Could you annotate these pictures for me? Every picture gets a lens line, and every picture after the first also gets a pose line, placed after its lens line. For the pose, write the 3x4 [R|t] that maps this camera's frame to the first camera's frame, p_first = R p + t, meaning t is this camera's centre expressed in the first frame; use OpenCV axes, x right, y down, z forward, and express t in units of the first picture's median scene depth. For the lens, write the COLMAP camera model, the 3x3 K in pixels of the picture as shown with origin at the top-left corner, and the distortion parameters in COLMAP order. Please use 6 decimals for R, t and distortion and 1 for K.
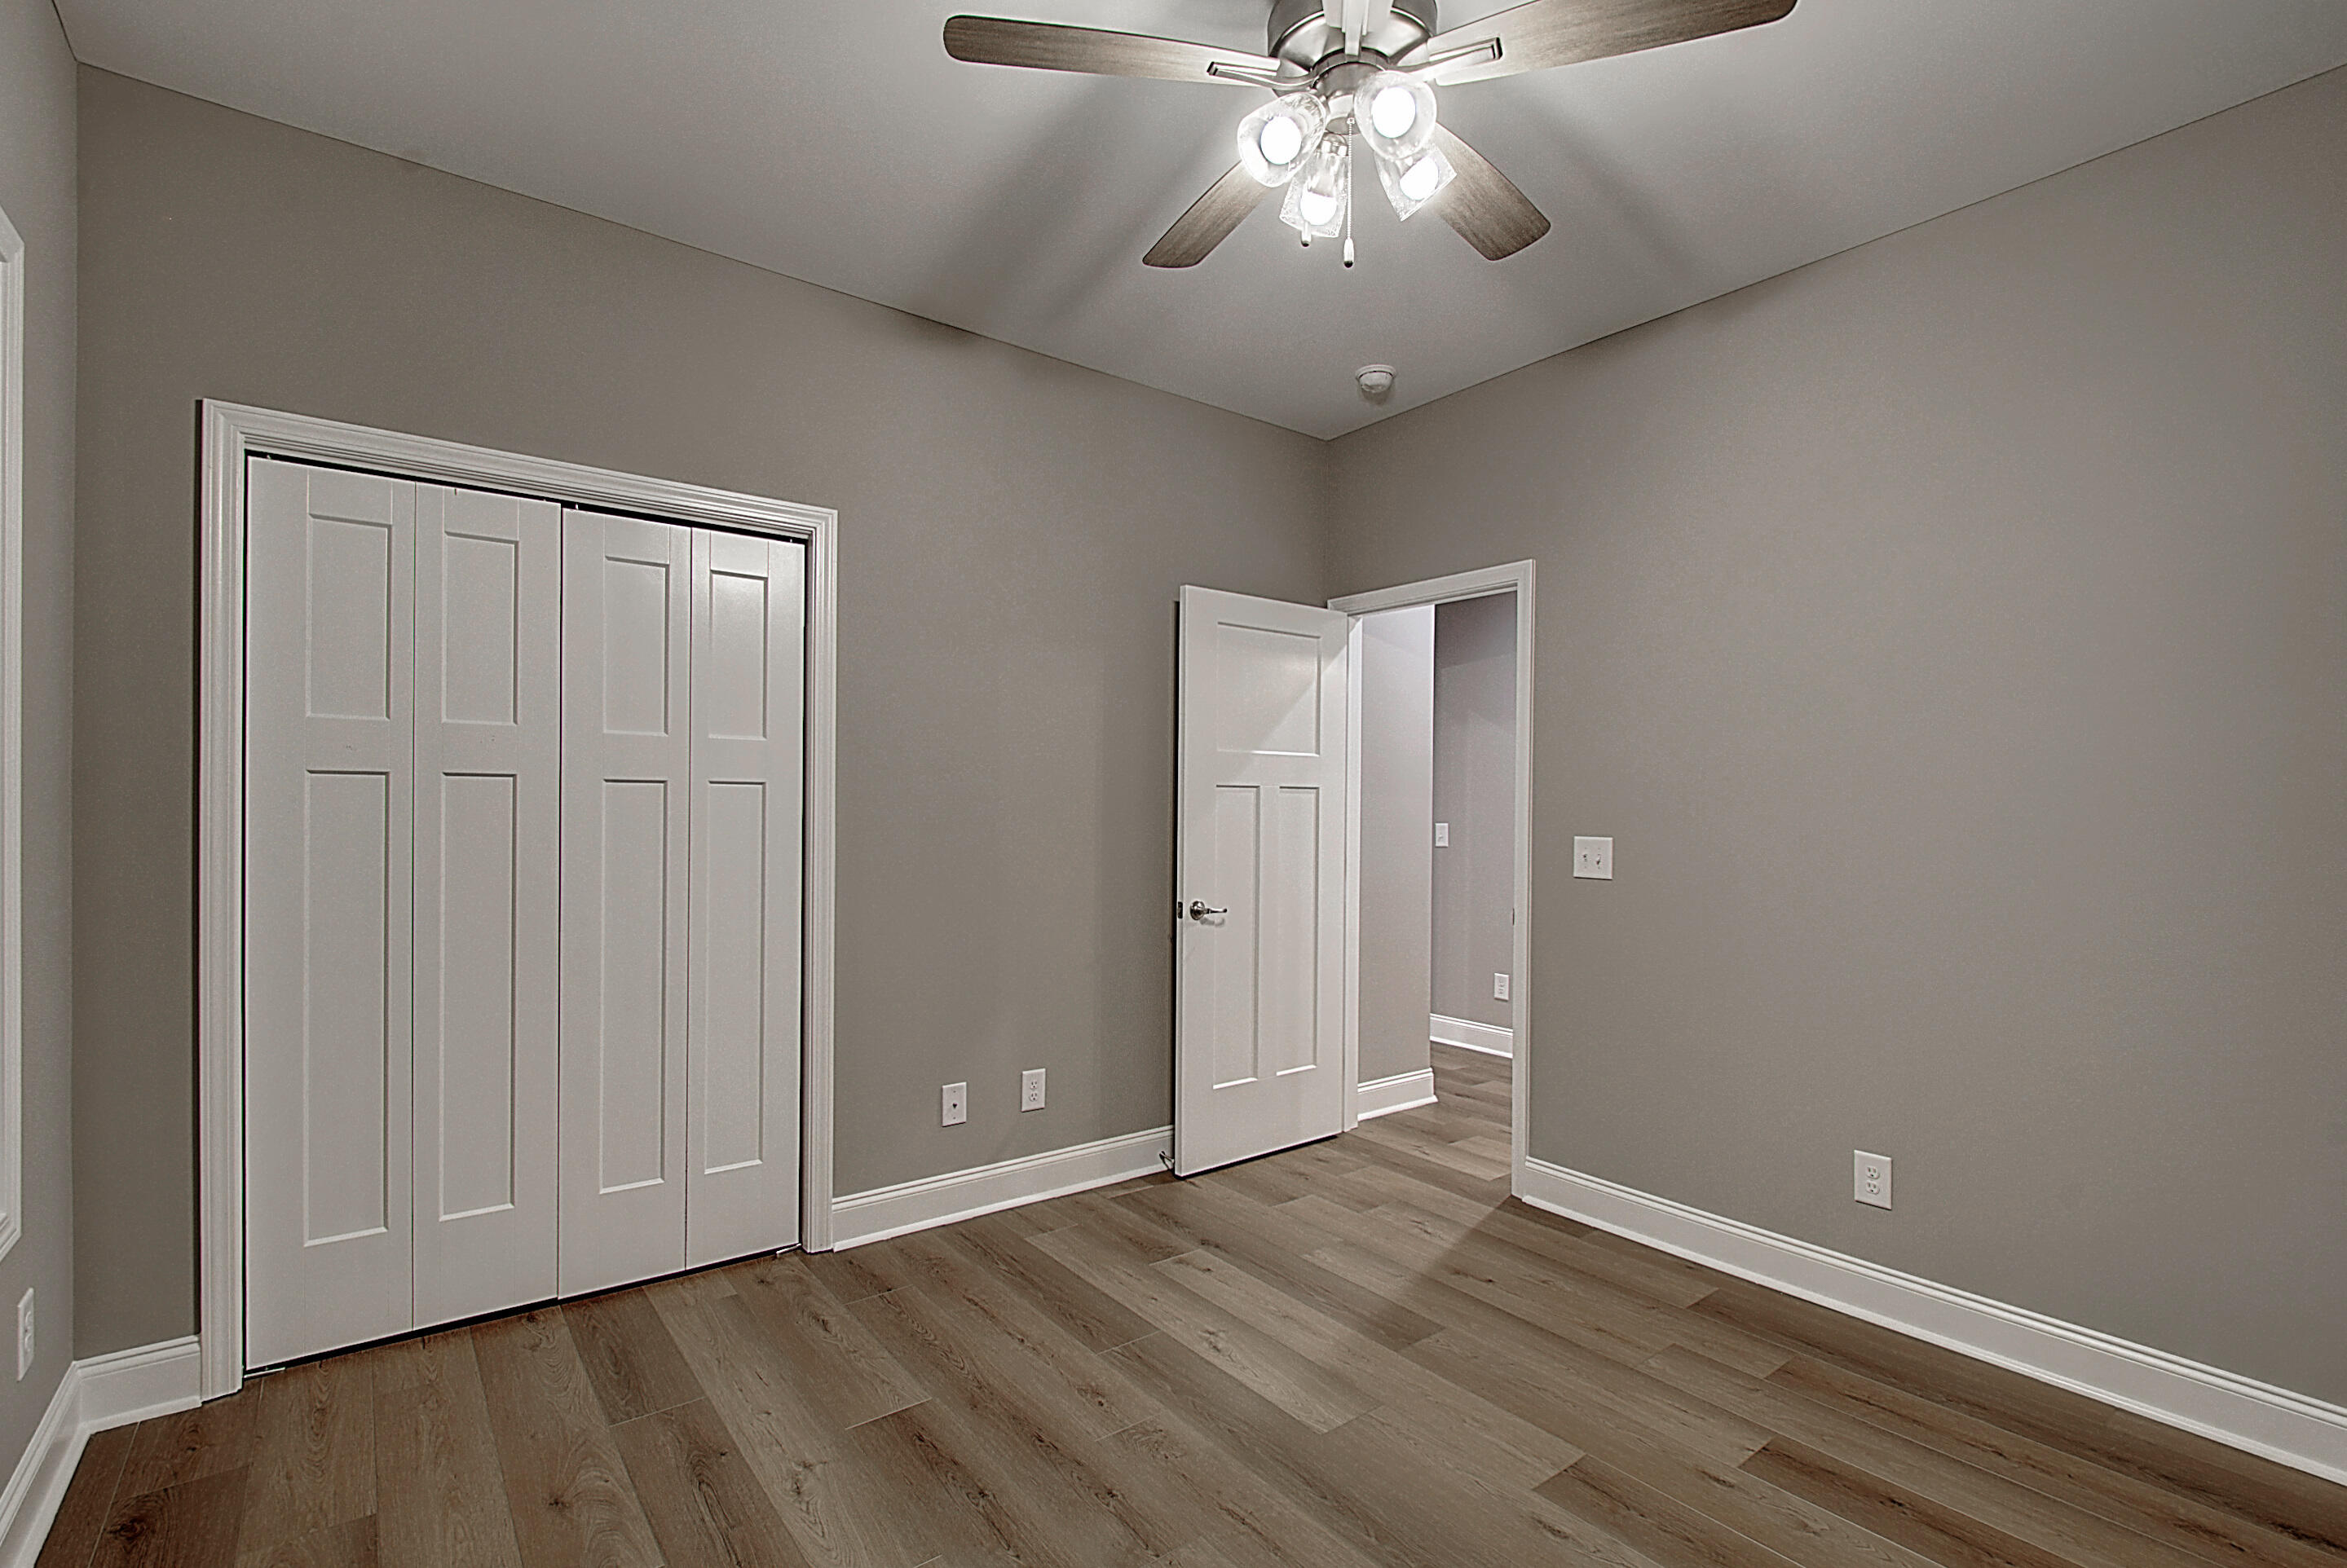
lens RADIAL K [[1037.9, 0, 1163.3], [0, 1037.9, 800.8], [0, 0, 1]] dist [0.000229, 0.000006]
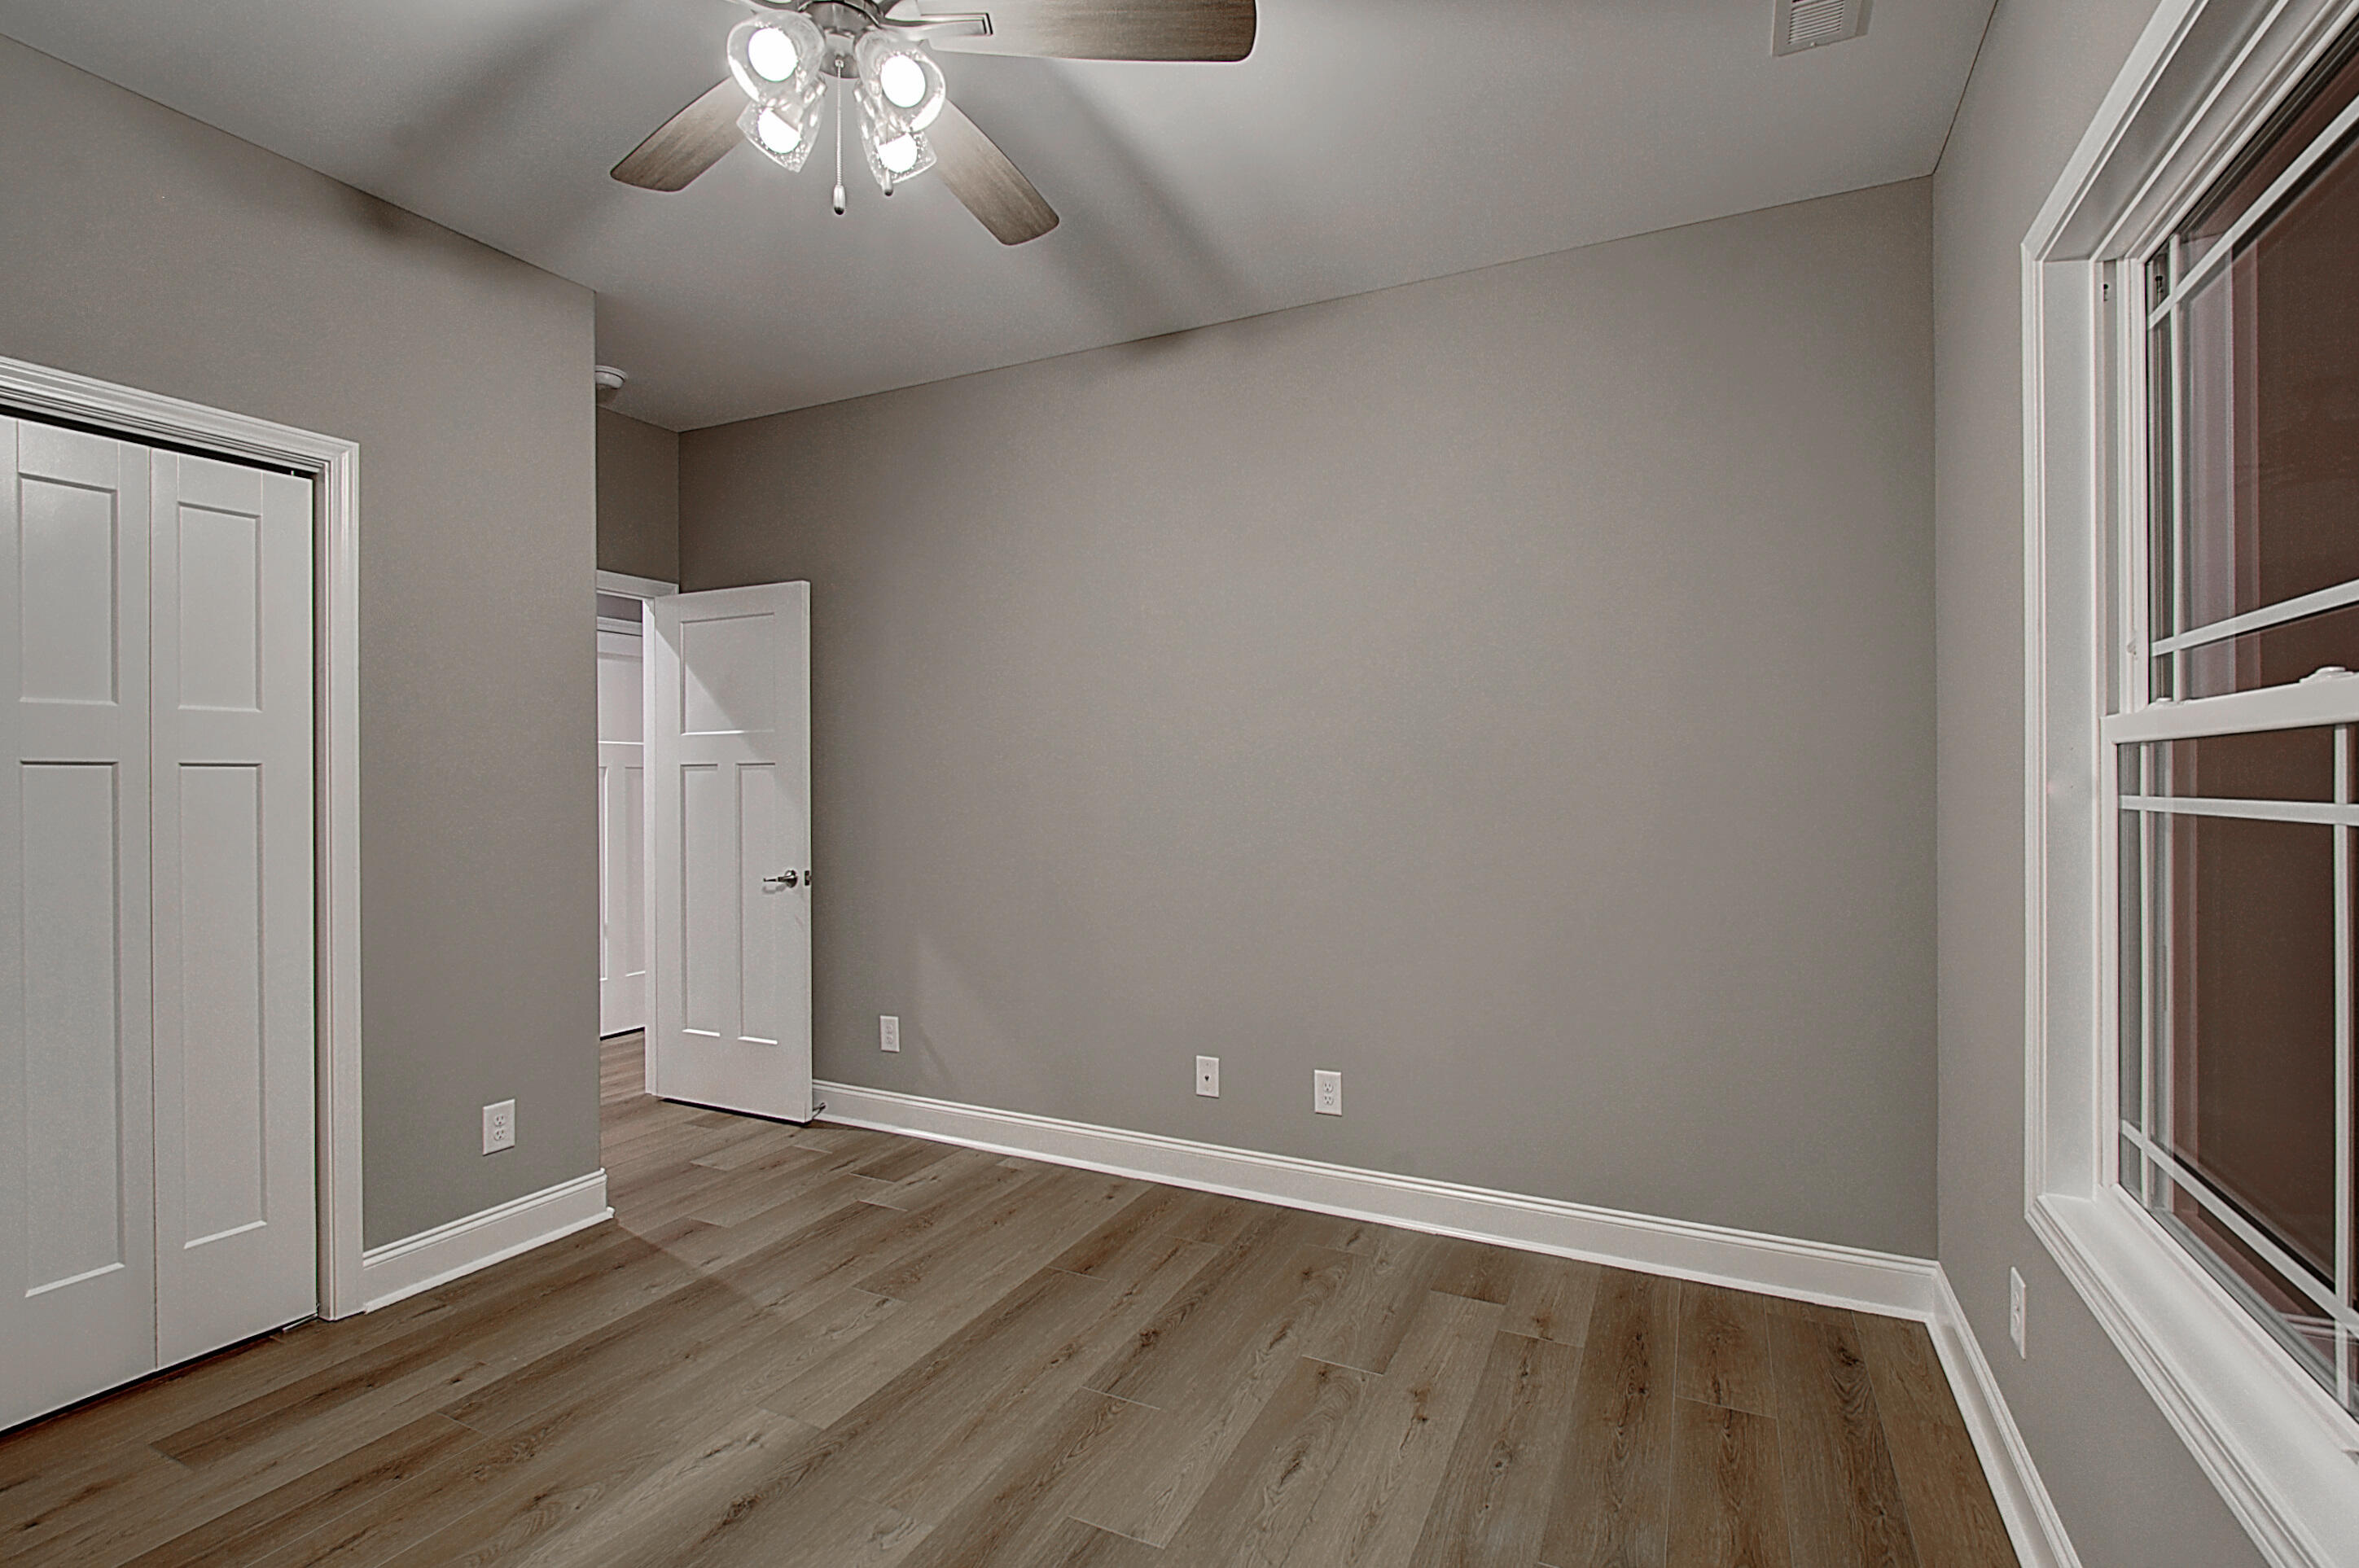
lens RADIAL K [[1058.9, 0, 1184.3], [0, 1058.9, 773.3], [0, 0, 1]] dist [0.000211, -0.014758]
pose [[0.892573, -0.010427, 0.450783, -0.101132], [0.011375, 0.999935, 0.000607, -0.002327], [-0.450760, 0.004586, 0.892633, -0.071525]]
